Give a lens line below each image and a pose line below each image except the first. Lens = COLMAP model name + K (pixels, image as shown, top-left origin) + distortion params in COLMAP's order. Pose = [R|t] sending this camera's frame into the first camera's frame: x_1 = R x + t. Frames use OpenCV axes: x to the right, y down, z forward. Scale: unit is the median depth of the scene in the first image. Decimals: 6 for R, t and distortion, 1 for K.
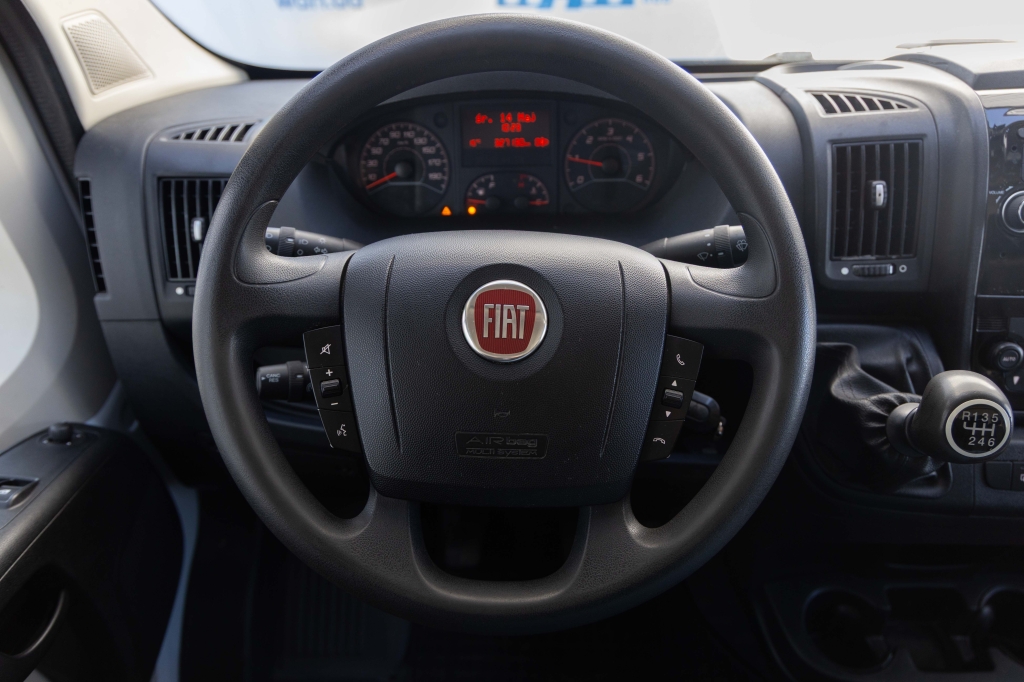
lens RADIAL K [[736.0, 0, 501.9], [0, 736.0, 366.9], [0, 0, 1]] dist [-0.002208, -0.002462]
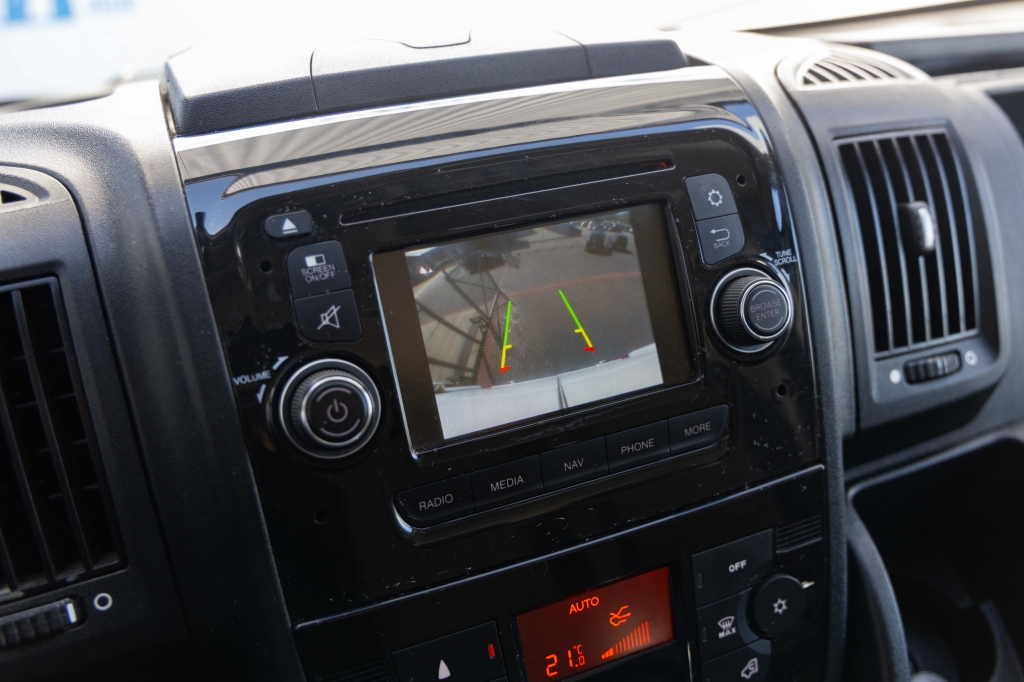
lens RADIAL K [[997.4, 0, 543.3], [0, 997.4, 333.1], [0, 0, 1]] dist [0.003192, 0.000000]
pose [[0.901566, -0.198956, 0.384181, 0.490172], [0.255128, 0.961649, -0.100705, -0.132834], [-0.349411, 0.188808, 0.917749, 0.355365]]
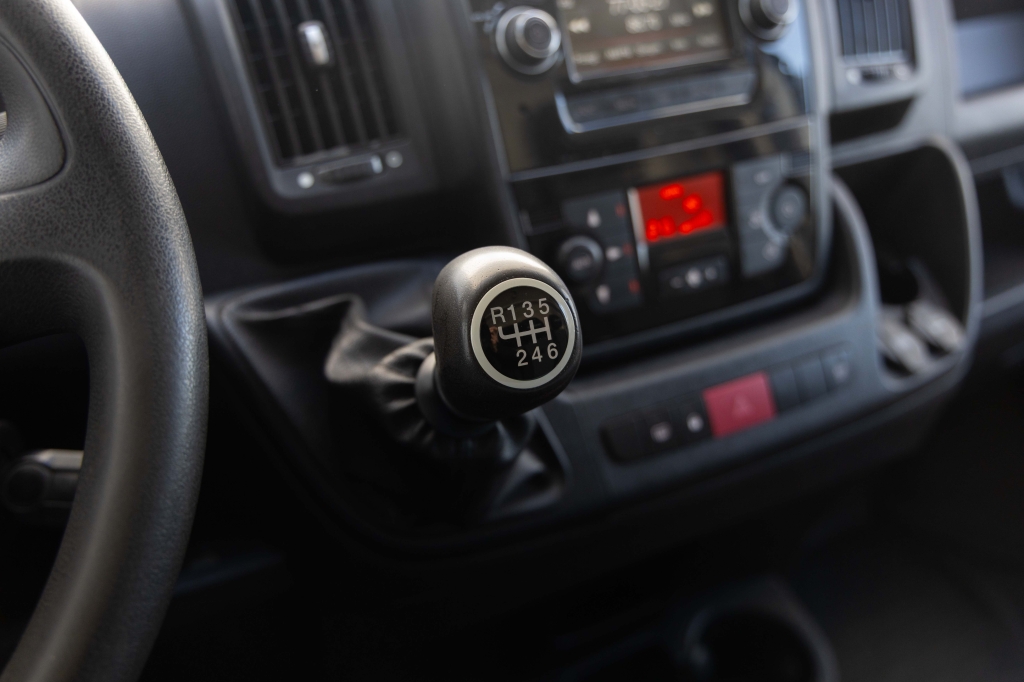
lens RADIAL K [[997.4, 0, 516.0], [0, 997.4, 350.9], [0, 0, 1]] dist [0.003192, 0.000000]
pose [[0.861551, -0.237068, 0.448920, 0.189263], [0.299274, 0.951454, -0.071908, 0.090403], [-0.410080, 0.196302, 0.890674, 0.213668]]
